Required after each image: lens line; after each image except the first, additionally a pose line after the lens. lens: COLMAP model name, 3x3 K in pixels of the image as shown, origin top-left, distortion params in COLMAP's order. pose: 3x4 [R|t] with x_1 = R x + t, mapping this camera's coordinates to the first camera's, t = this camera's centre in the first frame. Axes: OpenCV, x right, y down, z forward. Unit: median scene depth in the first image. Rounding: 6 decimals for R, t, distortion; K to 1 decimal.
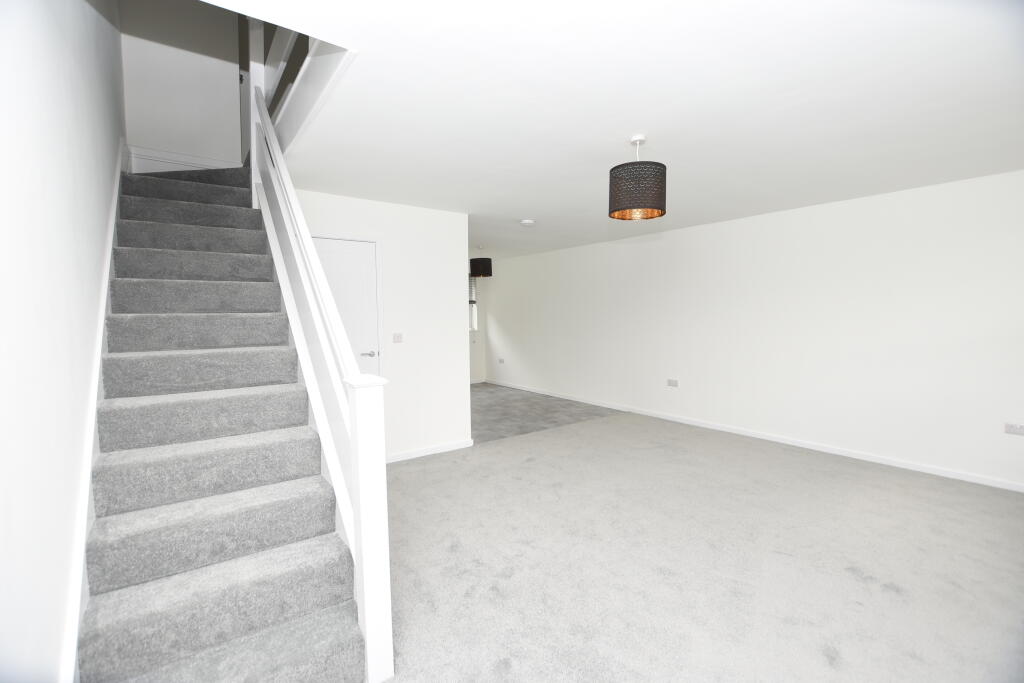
lens RADIAL K [[454.5, 0, 516.0], [0, 454.5, 342.2], [0, 0, 1]] dist [-0.024963, 0.000390]
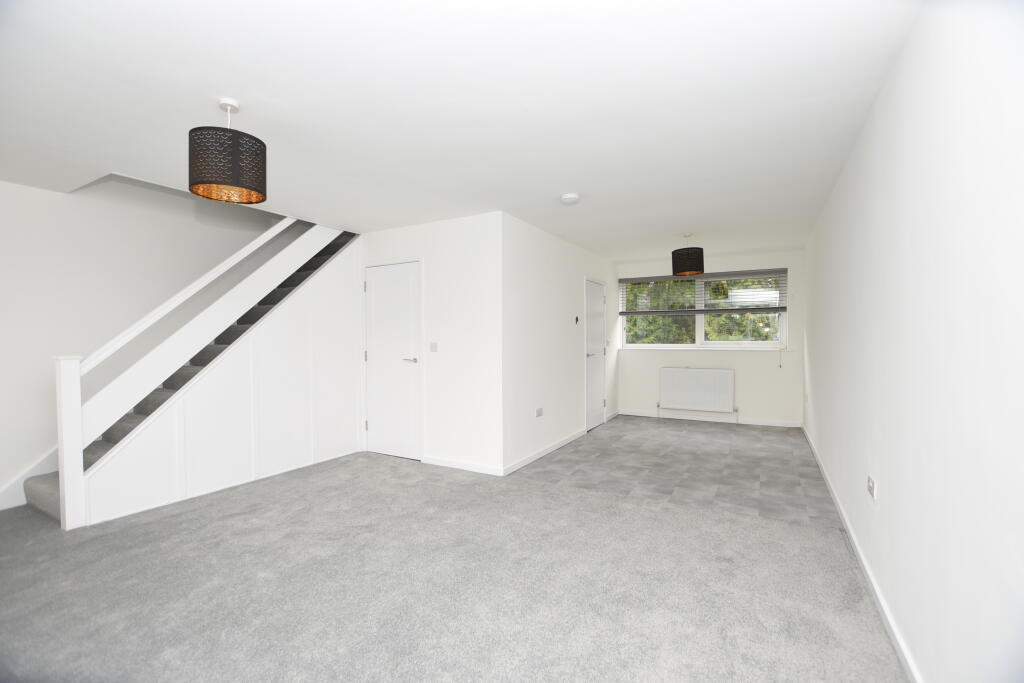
lens RADIAL K [[454.5, 0, 516.0], [0, 454.5, 342.2], [0, 0, 1]] dist [-0.024963, 0.000390]
pose [[0.396951, 0.010669, -0.917778, 0.646198], [-0.055198, 0.998400, -0.012267, -0.014696], [0.916179, 0.055529, 0.396905, 0.615195]]
